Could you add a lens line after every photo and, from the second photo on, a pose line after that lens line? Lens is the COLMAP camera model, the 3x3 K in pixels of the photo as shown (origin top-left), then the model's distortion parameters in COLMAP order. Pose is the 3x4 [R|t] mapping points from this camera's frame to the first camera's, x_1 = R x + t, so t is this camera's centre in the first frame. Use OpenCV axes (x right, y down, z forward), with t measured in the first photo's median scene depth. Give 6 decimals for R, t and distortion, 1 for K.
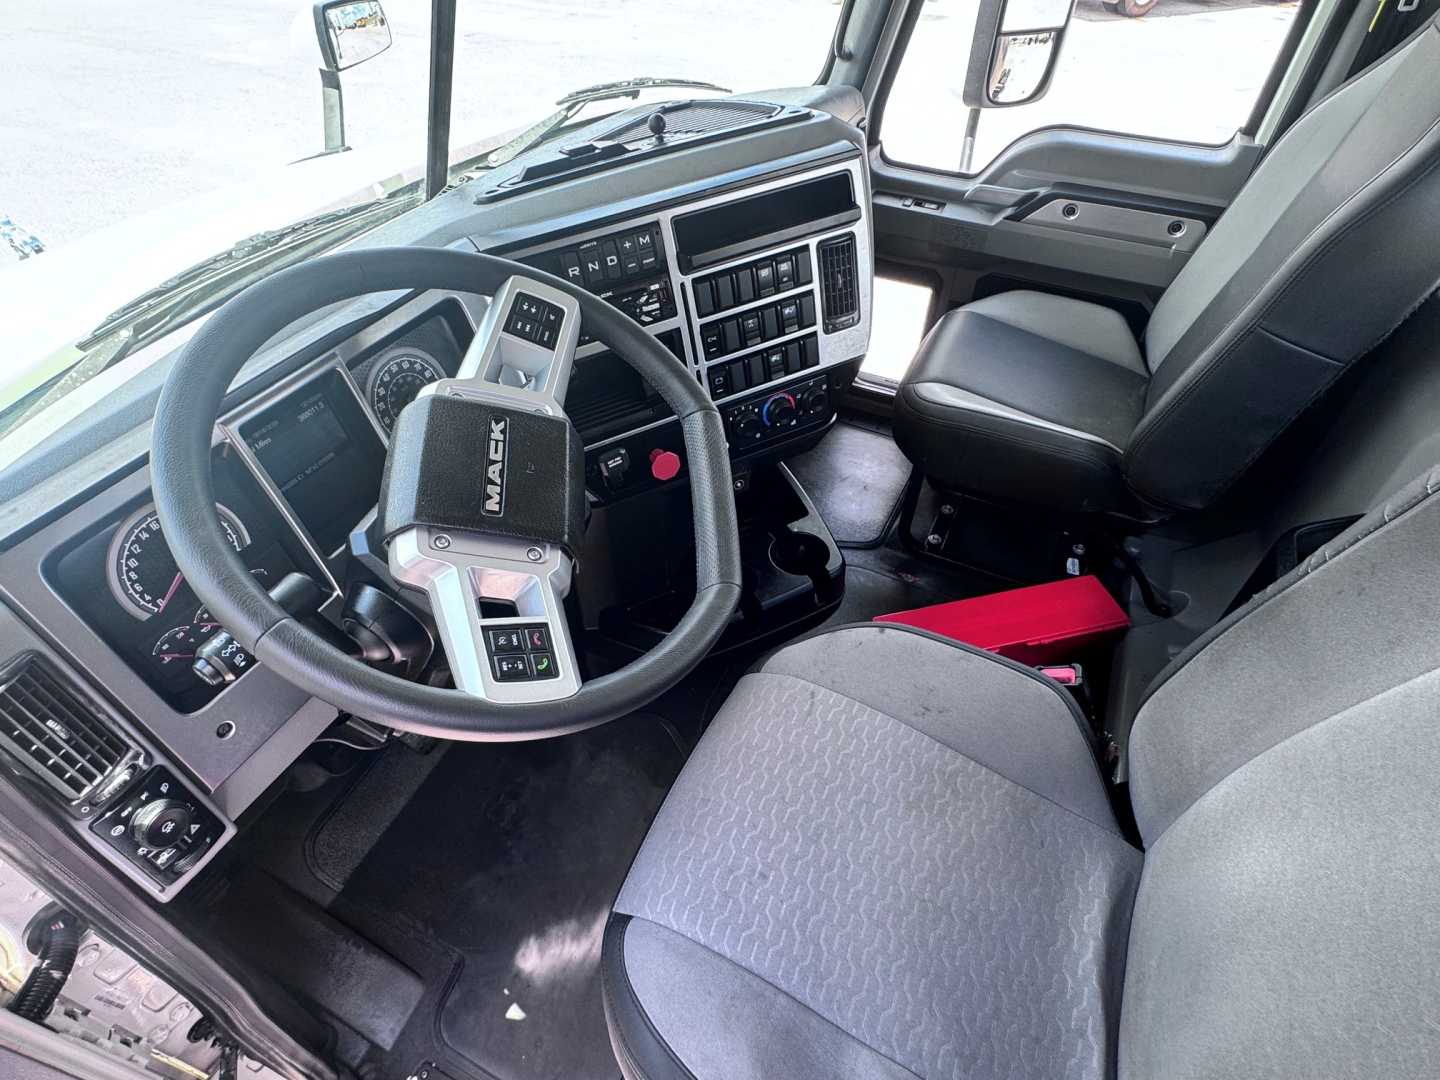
lens RADIAL K [[717.2, 0, 756.1], [0, 717.2, 517.8], [0, 0, 1]] dist [-0.000831, -0.000226]
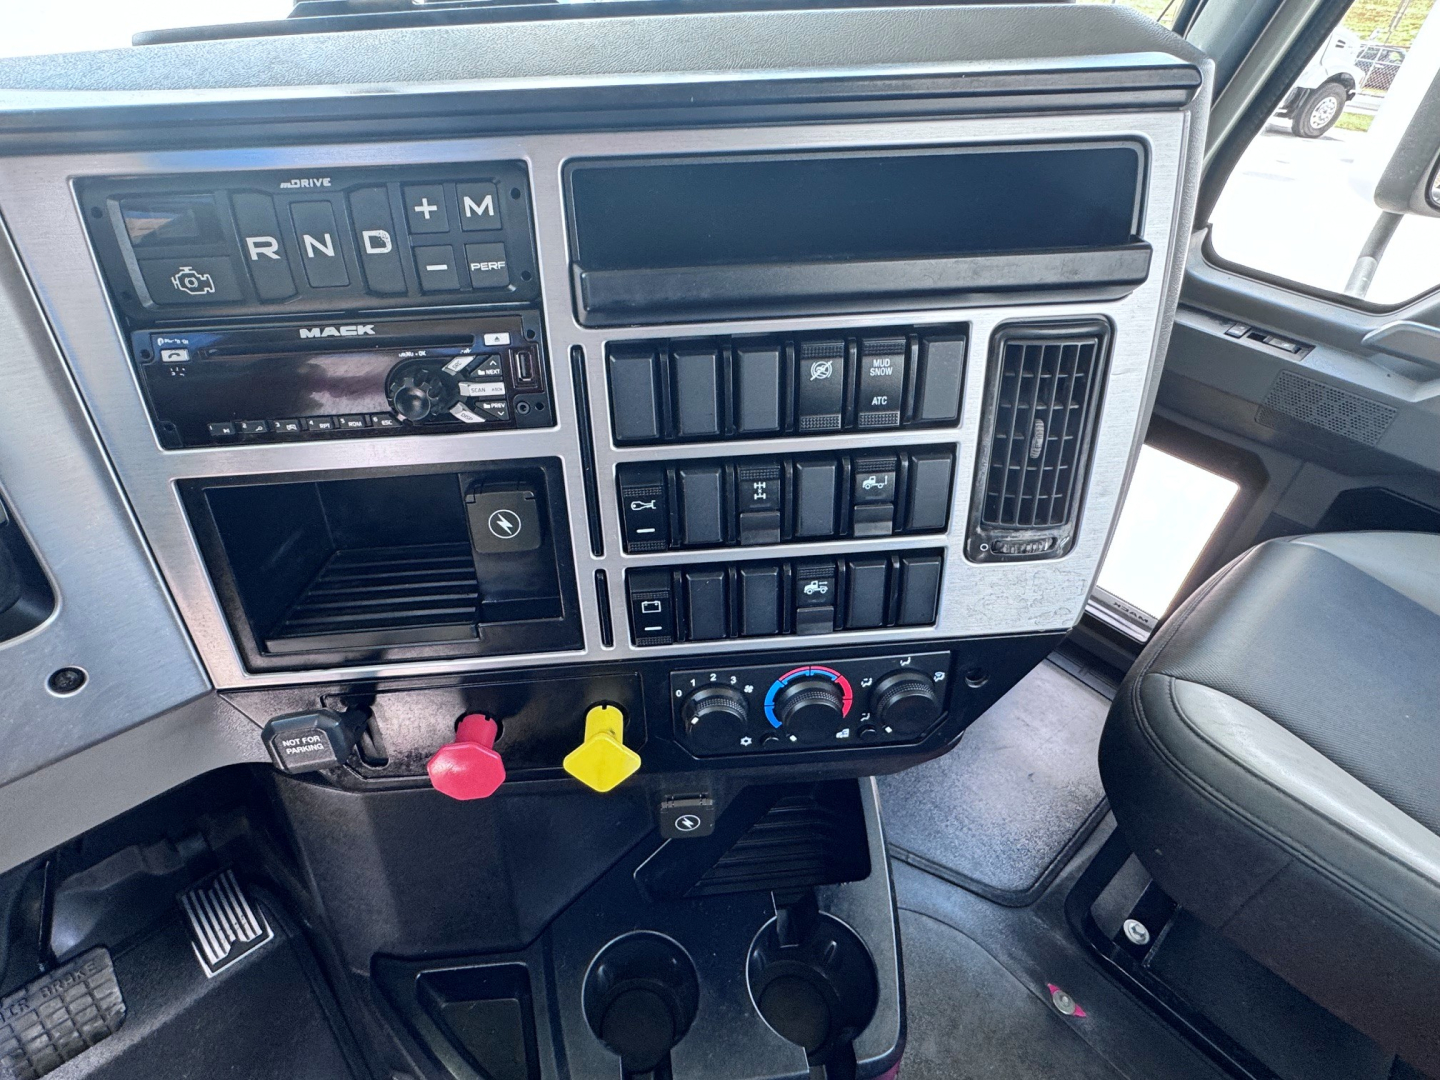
lens RADIAL K [[717.2, 0, 756.1], [0, 717.2, 517.8], [0, 0, 1]] dist [-0.000831, -0.000226]
pose [[0.922215, 0.263801, -0.282715, 0.098106], [-0.299755, 0.949596, -0.091734, -0.215991], [0.244265, 0.169344, 0.954807, 0.624136]]
